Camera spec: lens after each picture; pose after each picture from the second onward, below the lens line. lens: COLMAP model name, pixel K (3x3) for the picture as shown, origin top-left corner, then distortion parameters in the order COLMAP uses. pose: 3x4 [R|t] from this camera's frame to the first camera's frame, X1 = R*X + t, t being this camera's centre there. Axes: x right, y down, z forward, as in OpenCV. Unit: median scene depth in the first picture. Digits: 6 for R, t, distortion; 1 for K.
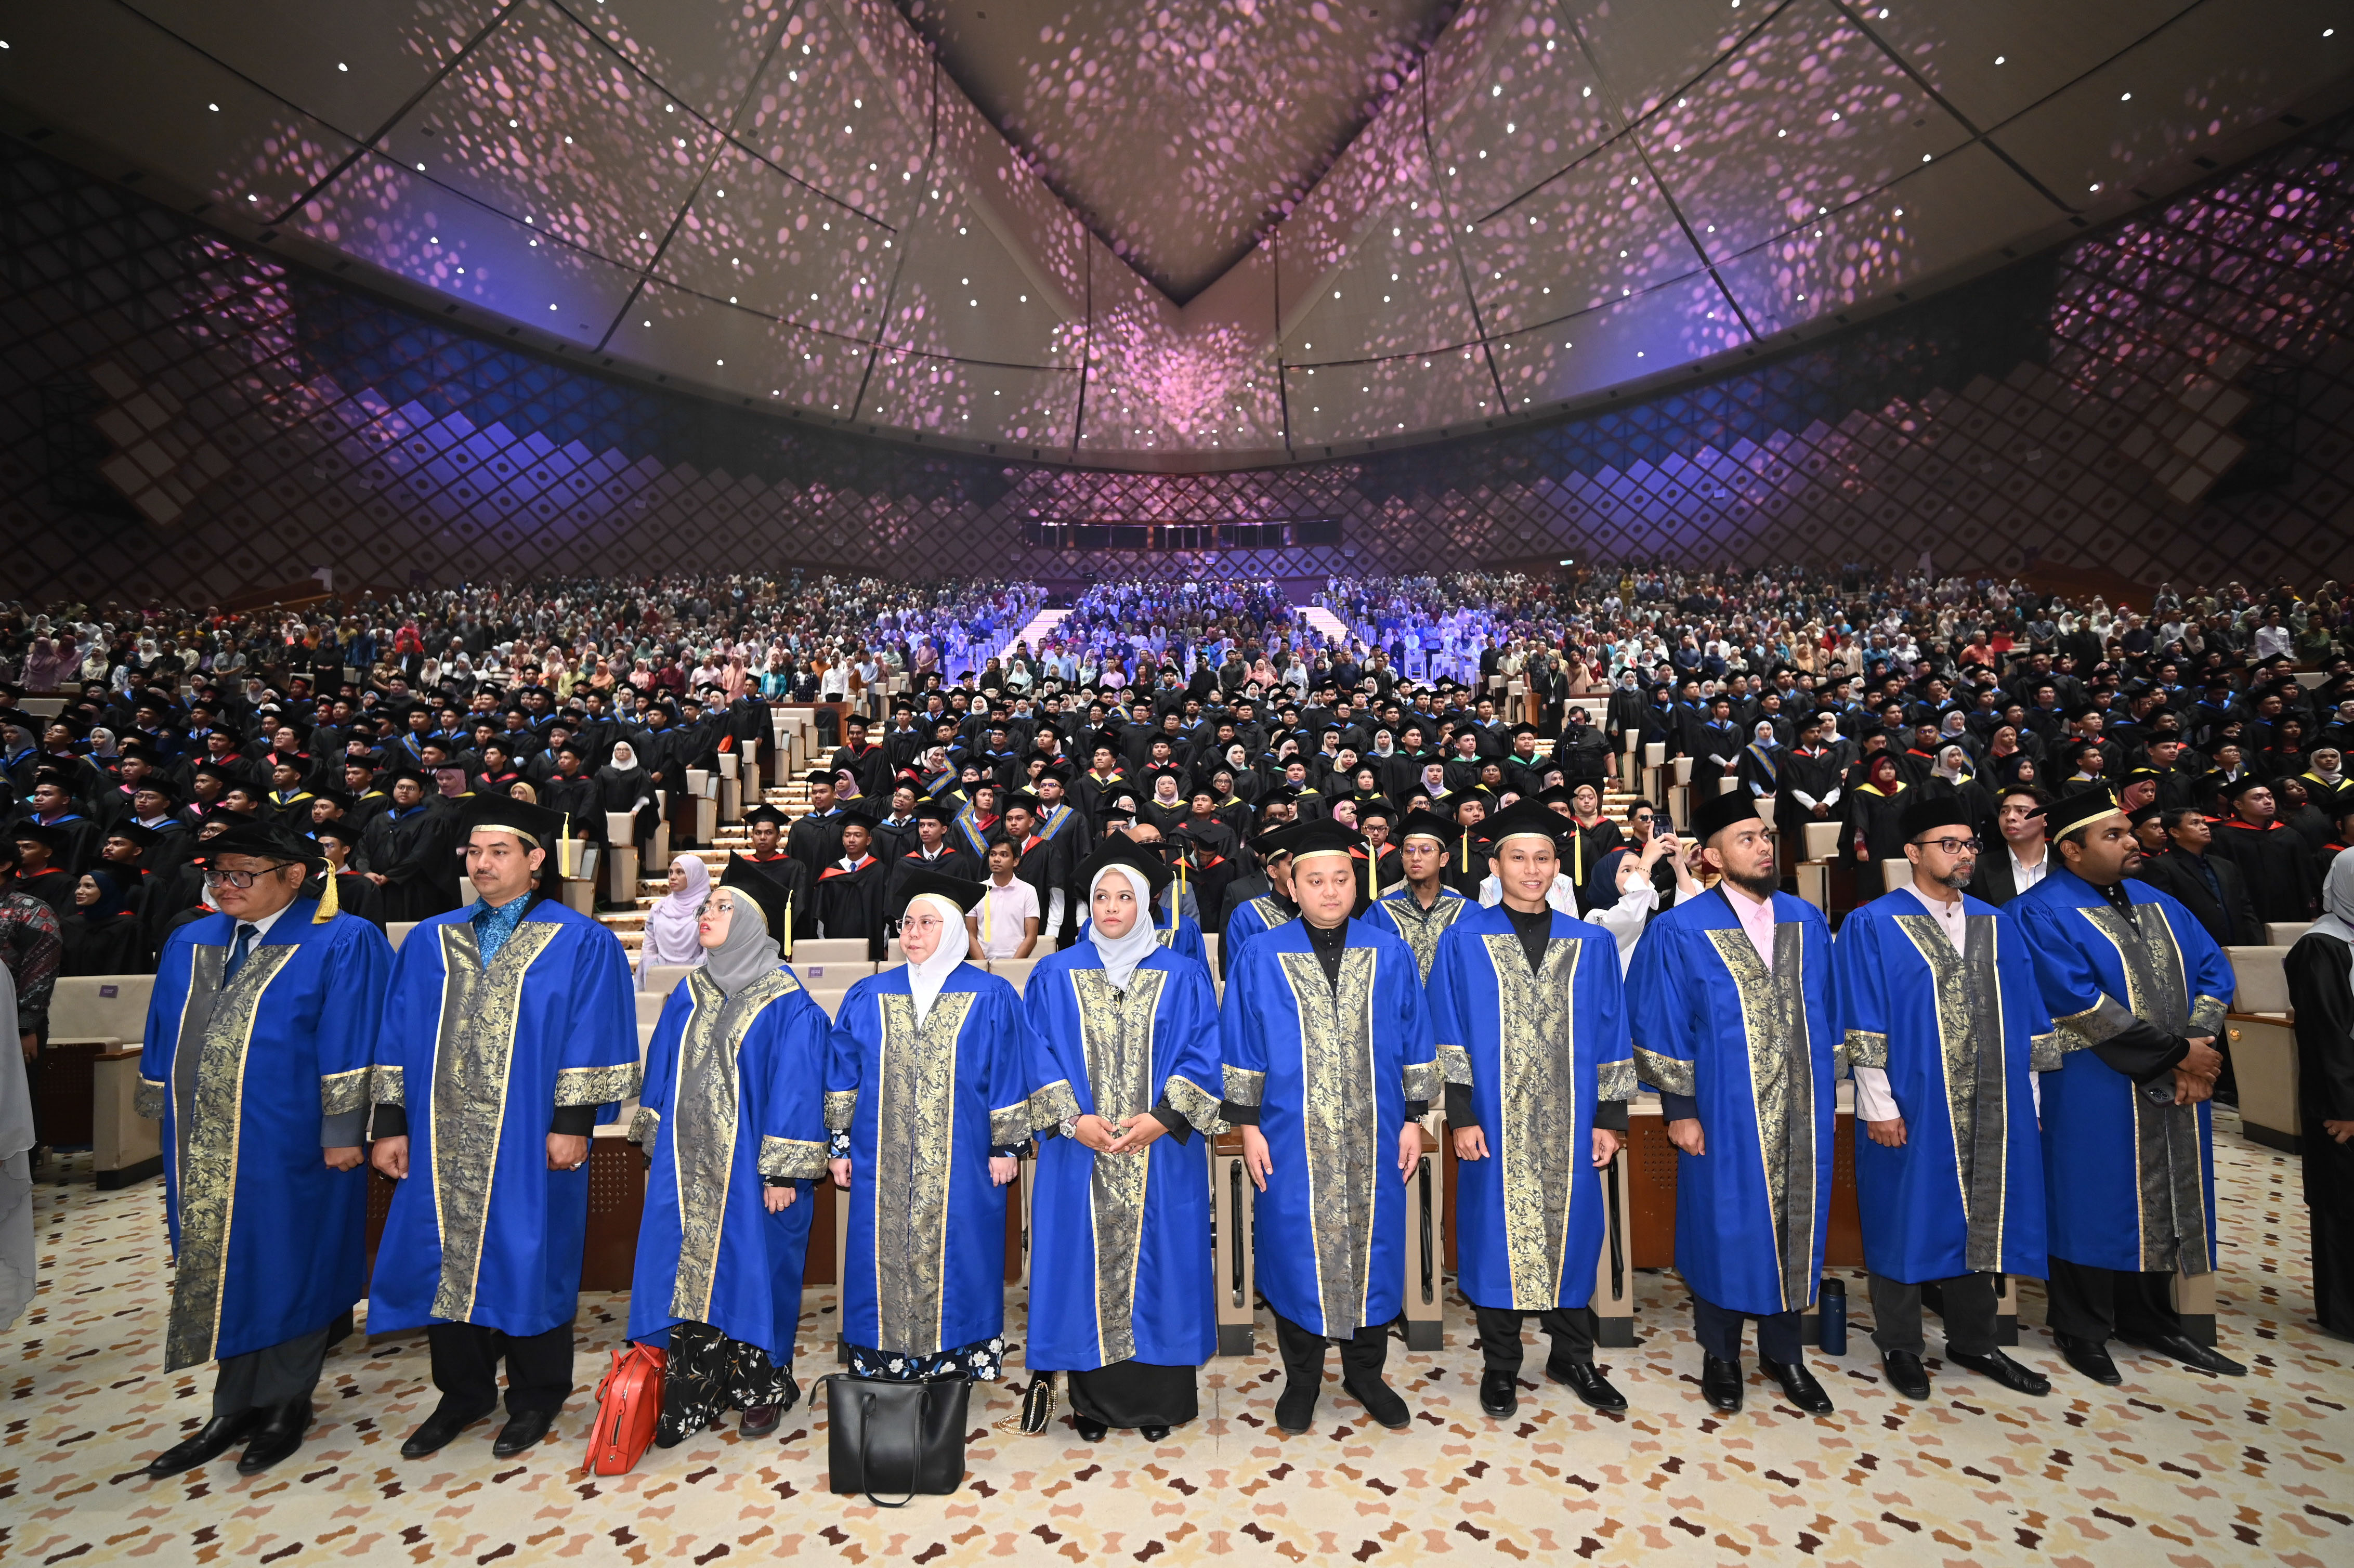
lens RADIAL K [[1080.1, 0, 1177.0], [0, 1080.1, 784.0], [0, 0, 1]] dist [-0.002061, -0.000165]
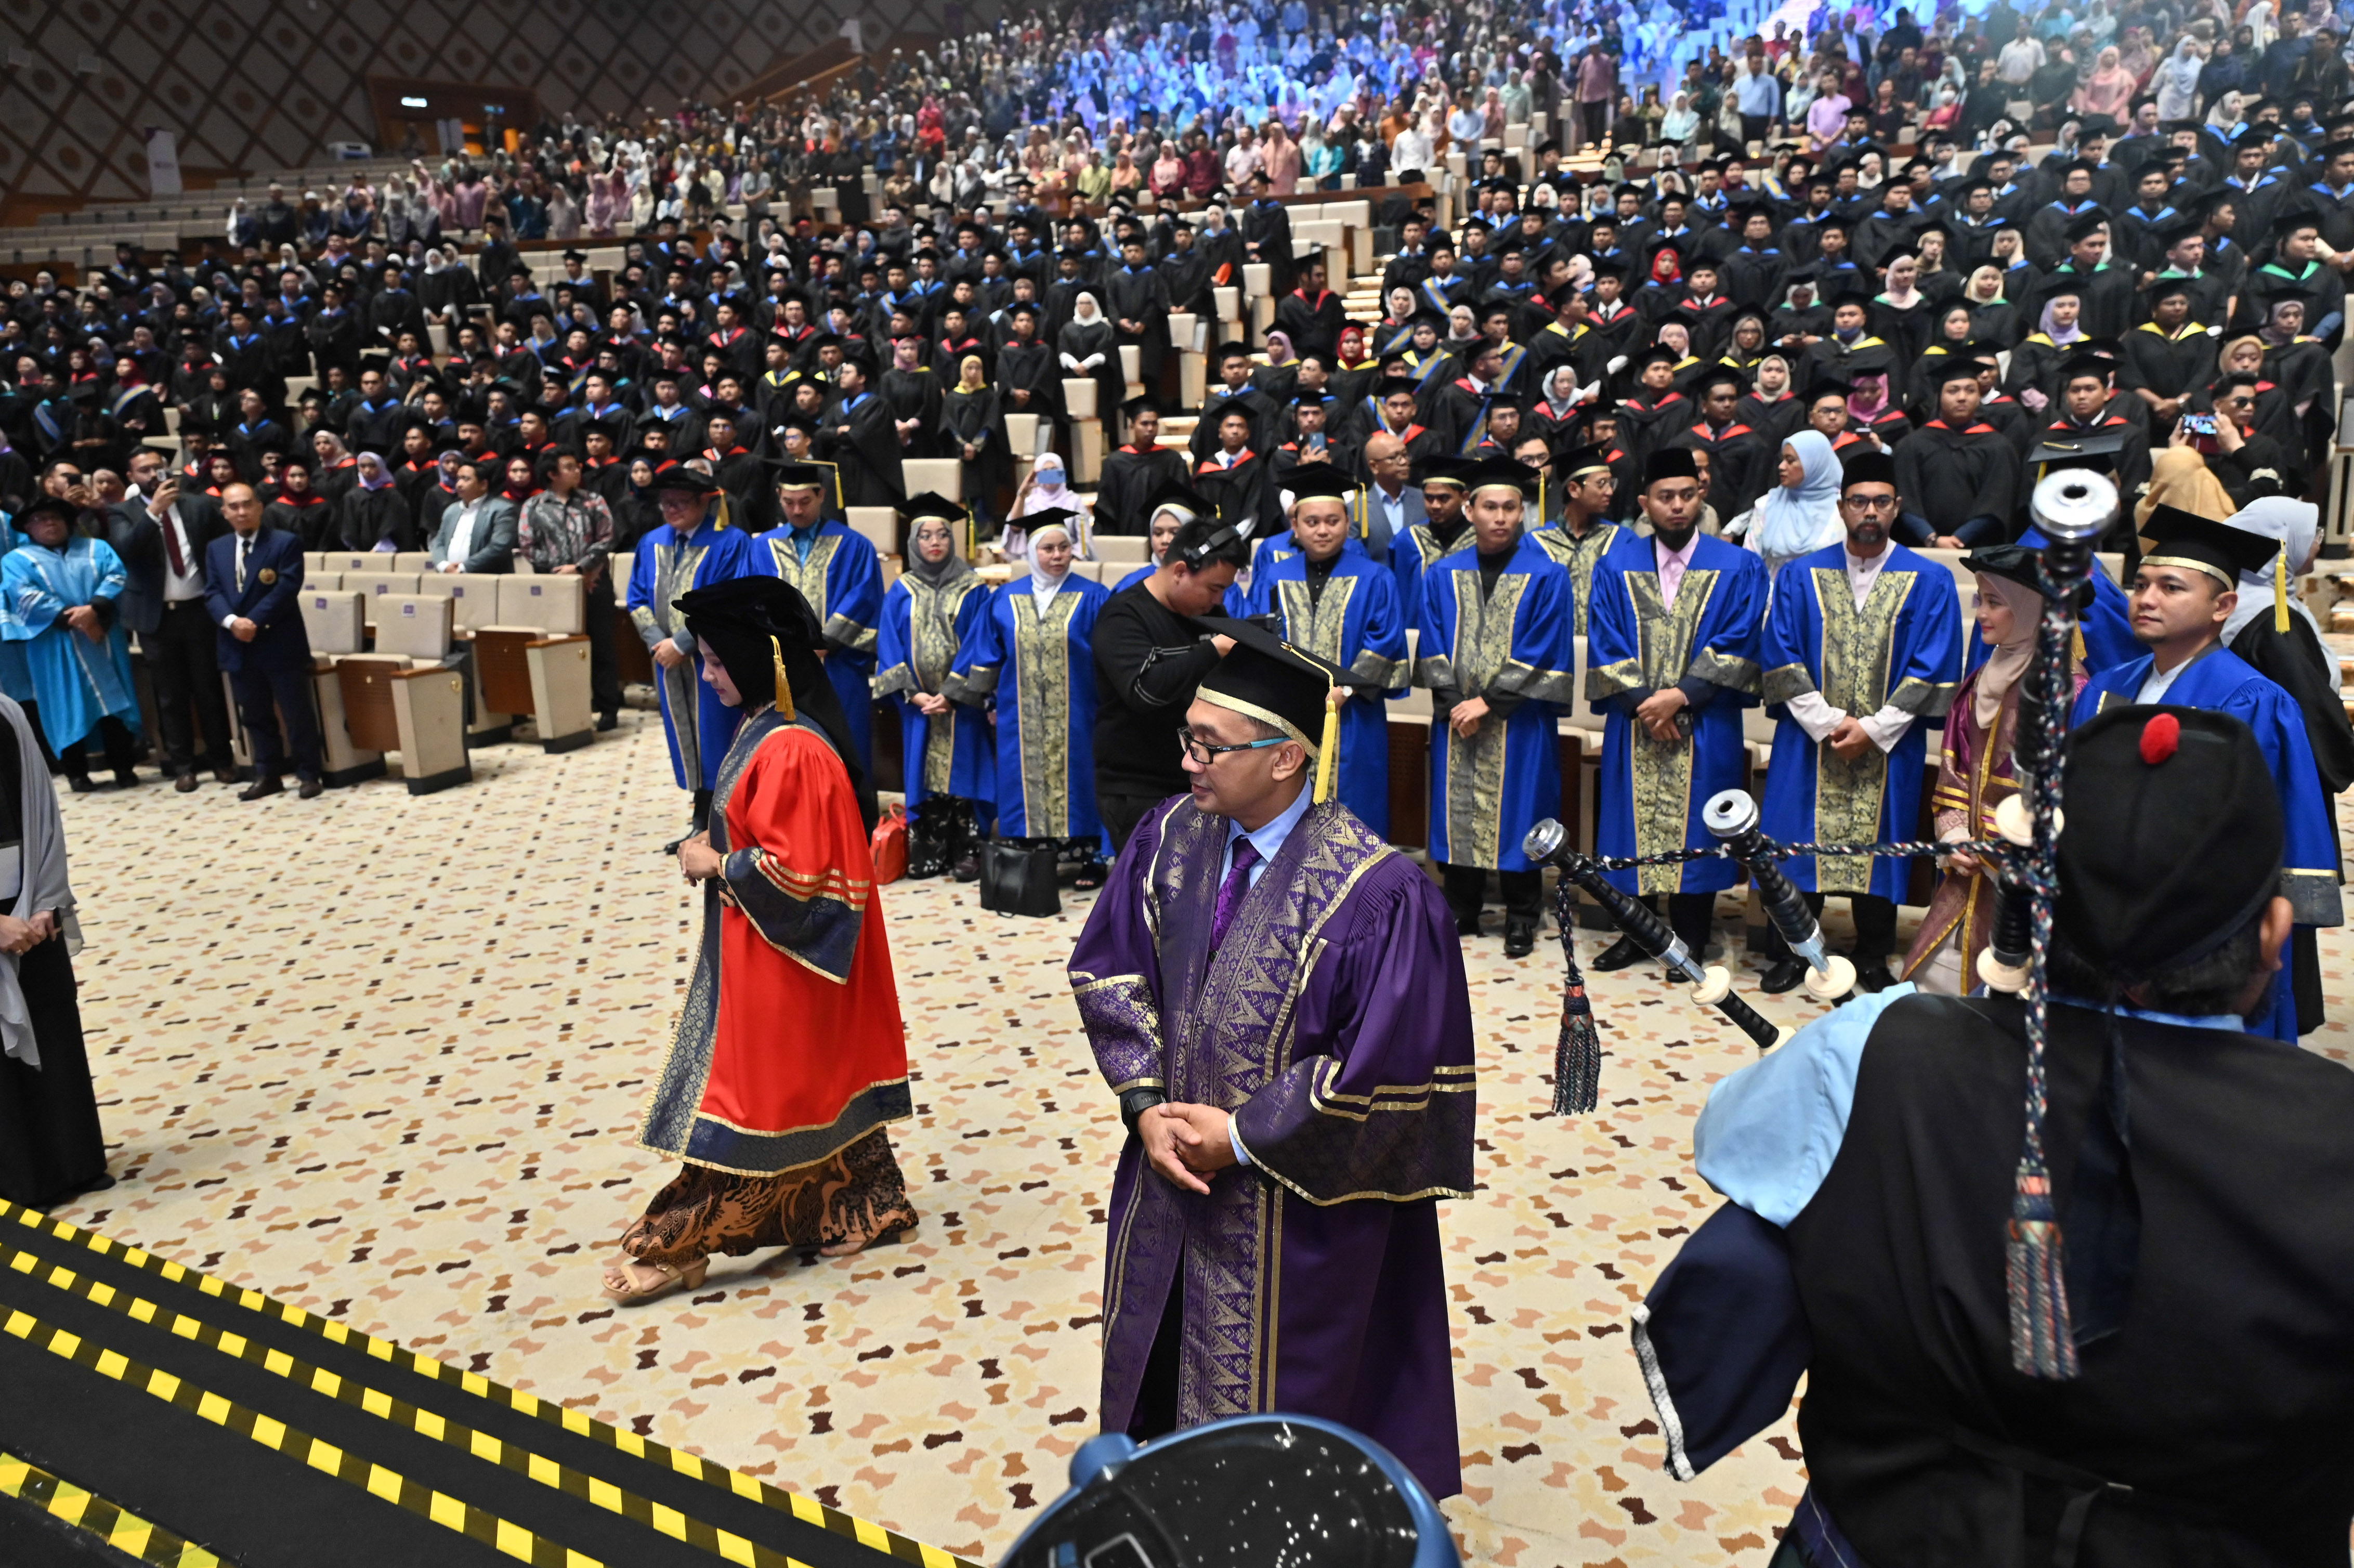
lens RADIAL K [[1754.9, 0, 1177.0], [0, 1754.9, 784.0], [0, 0, 1]] dist [-0.034228, -0.000973]
pose [[0.867112, 0.096780, -0.488621, 0.233790], [0.050523, 0.958796, 0.279566, -0.044112], [0.495544, -0.267101, 0.826494, -0.187079]]
